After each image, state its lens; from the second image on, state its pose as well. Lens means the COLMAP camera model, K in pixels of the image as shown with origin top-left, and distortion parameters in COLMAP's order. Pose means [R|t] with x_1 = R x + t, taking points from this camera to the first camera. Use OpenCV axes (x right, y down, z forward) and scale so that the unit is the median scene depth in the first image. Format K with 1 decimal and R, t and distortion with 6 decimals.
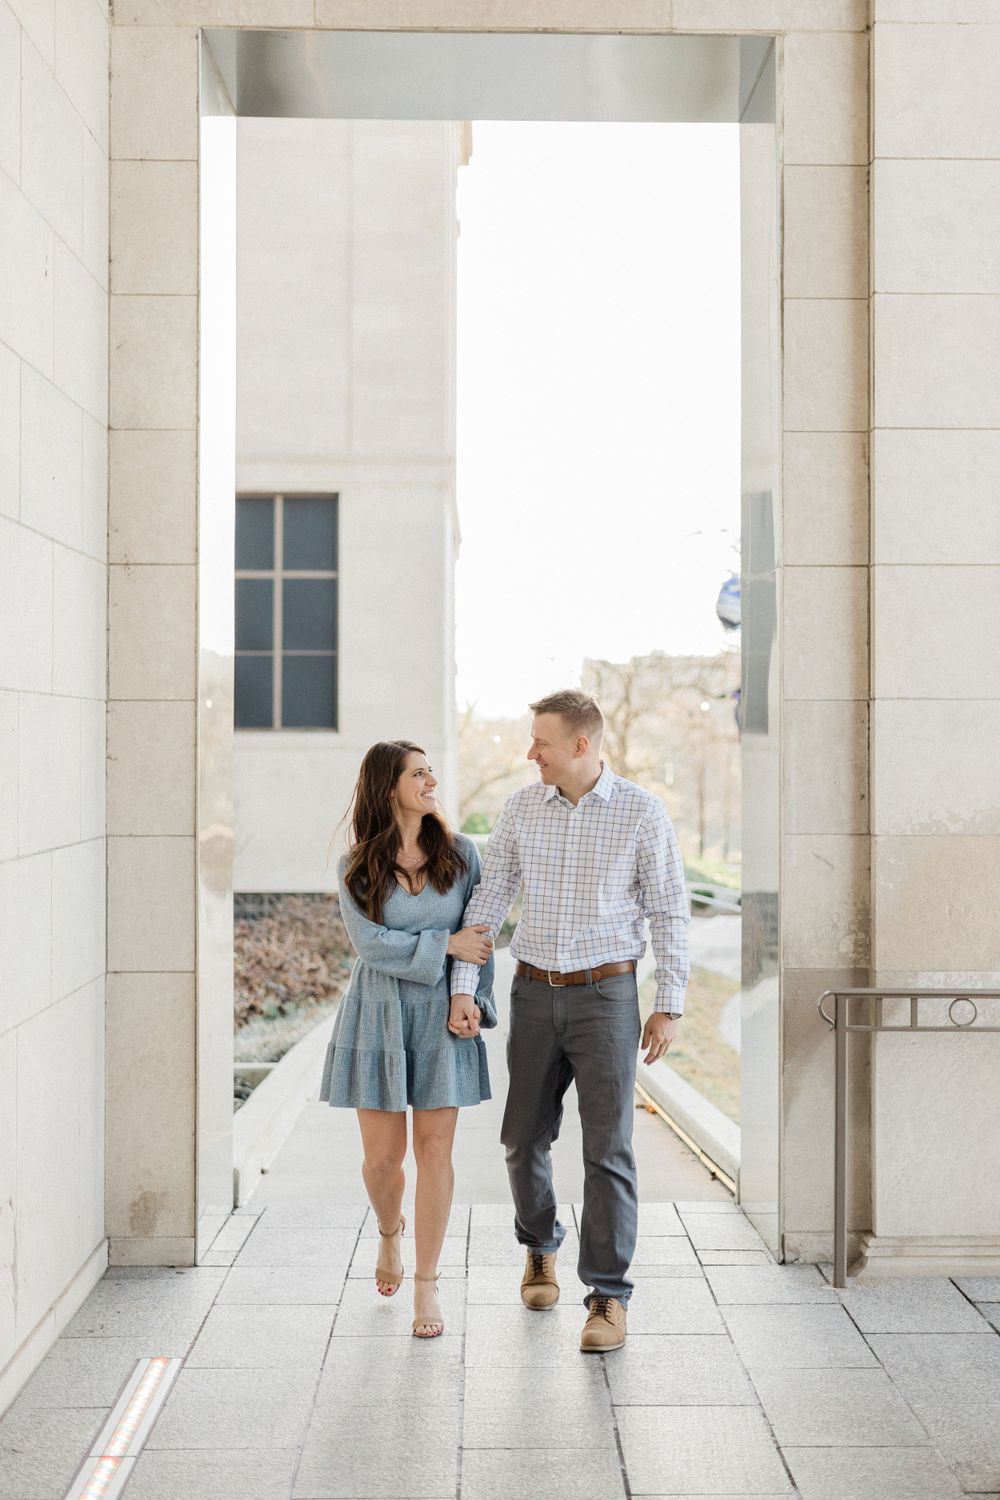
lens RADIAL K [[2168.1, 0, 500.2], [0, 2168.1, 719.9], [0, 0, 1]] dist [-0.812444, -0.013740]
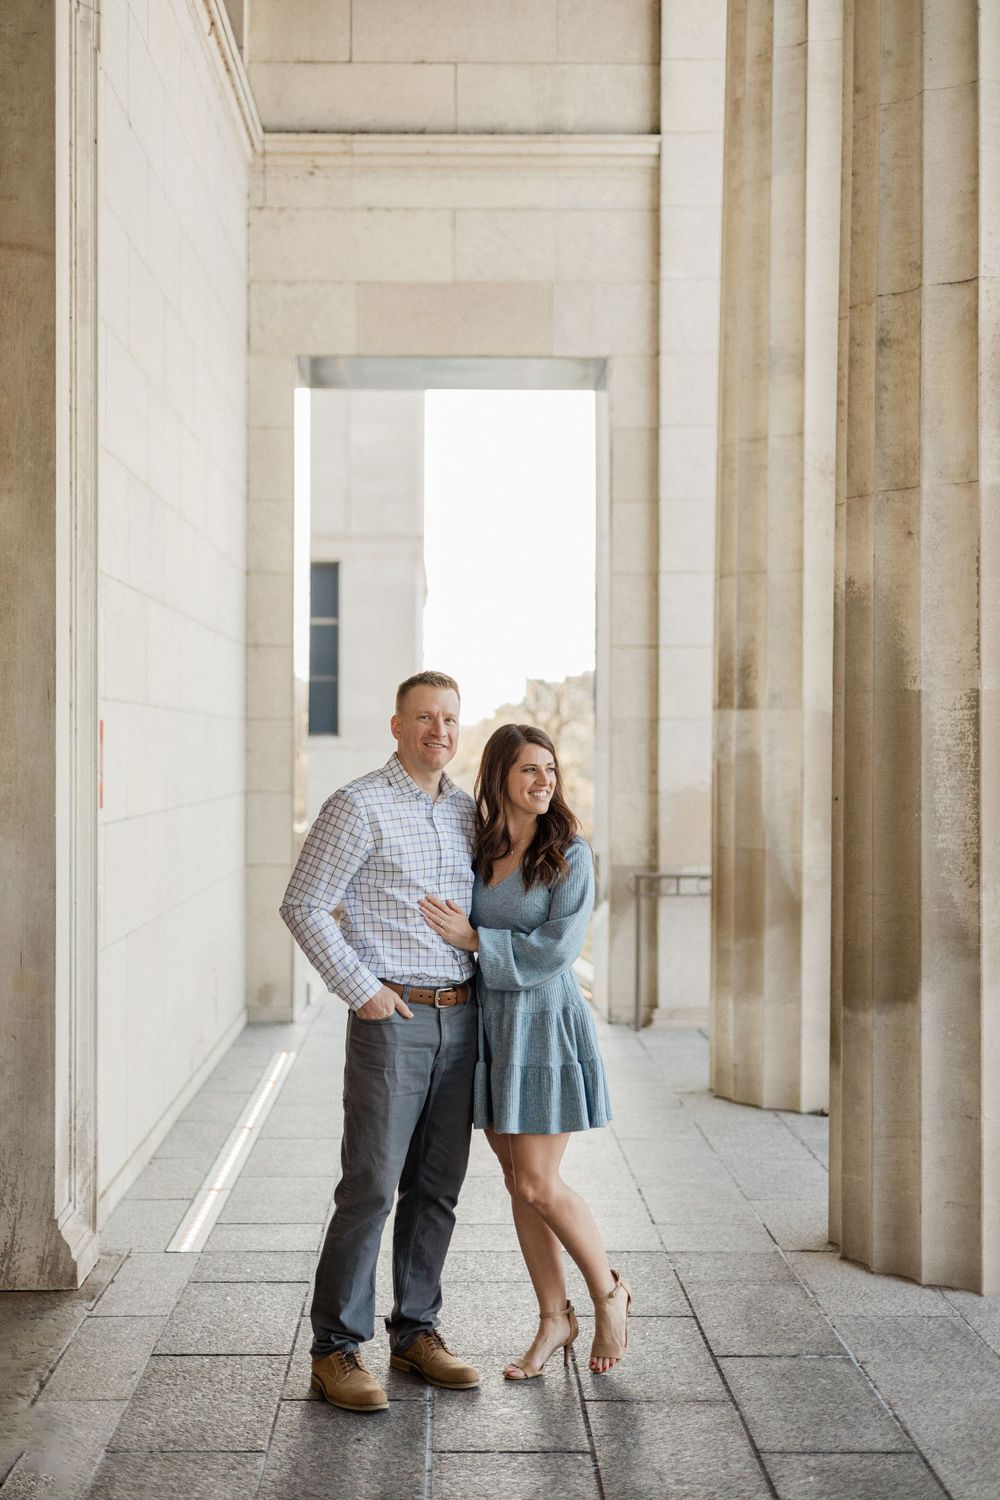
lens RADIAL K [[2168.1, 0, 500.2], [0, 2168.1, 719.9], [0, 0, 1]] dist [-0.812444, -0.013740]
pose [[0.999814, 0.001547, 0.019214, 0.001661], [-0.001497, 0.999995, -0.002626, -0.003668], [-0.019218, 0.002597, 0.999812, -0.902117]]
